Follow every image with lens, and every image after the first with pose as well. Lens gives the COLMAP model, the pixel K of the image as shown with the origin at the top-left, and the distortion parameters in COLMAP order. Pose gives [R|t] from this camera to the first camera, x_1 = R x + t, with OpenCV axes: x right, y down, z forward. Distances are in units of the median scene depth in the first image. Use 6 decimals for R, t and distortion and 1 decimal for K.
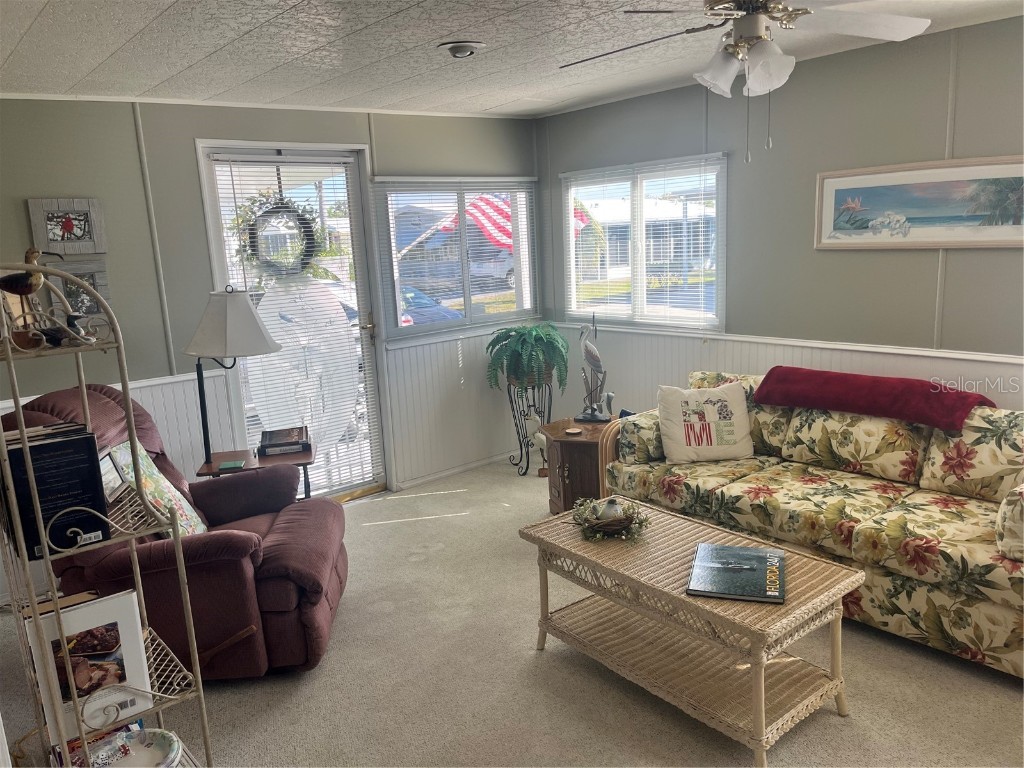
lens RADIAL K [[775.8, 0, 514.4], [0, 775.8, 384.9], [0, 0, 1]] dist [0.036604, -0.059709]
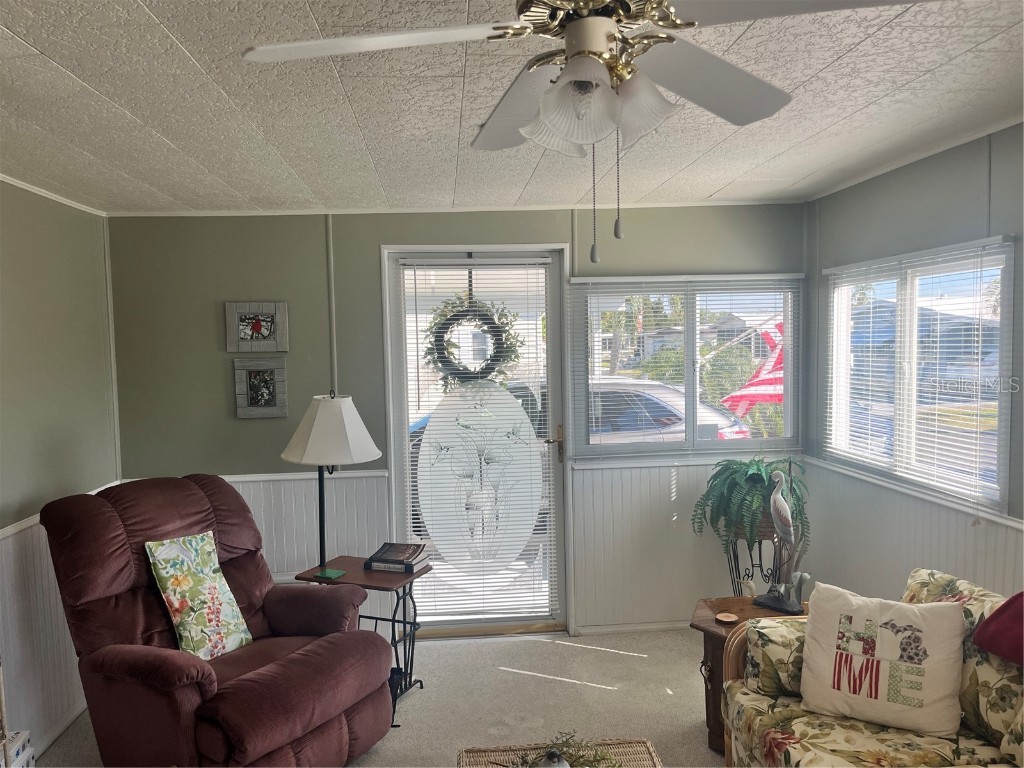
lens RADIAL K [[775.8, 0, 508.2], [0, 775.8, 385.8], [0, 0, 1]] dist [0.036604, -0.059709]
pose [[0.823248, 0.066133, -0.563816, 0.335001], [-0.131020, 0.988511, -0.075360, -0.080305], [0.552355, 0.135911, 0.822455, 0.286093]]
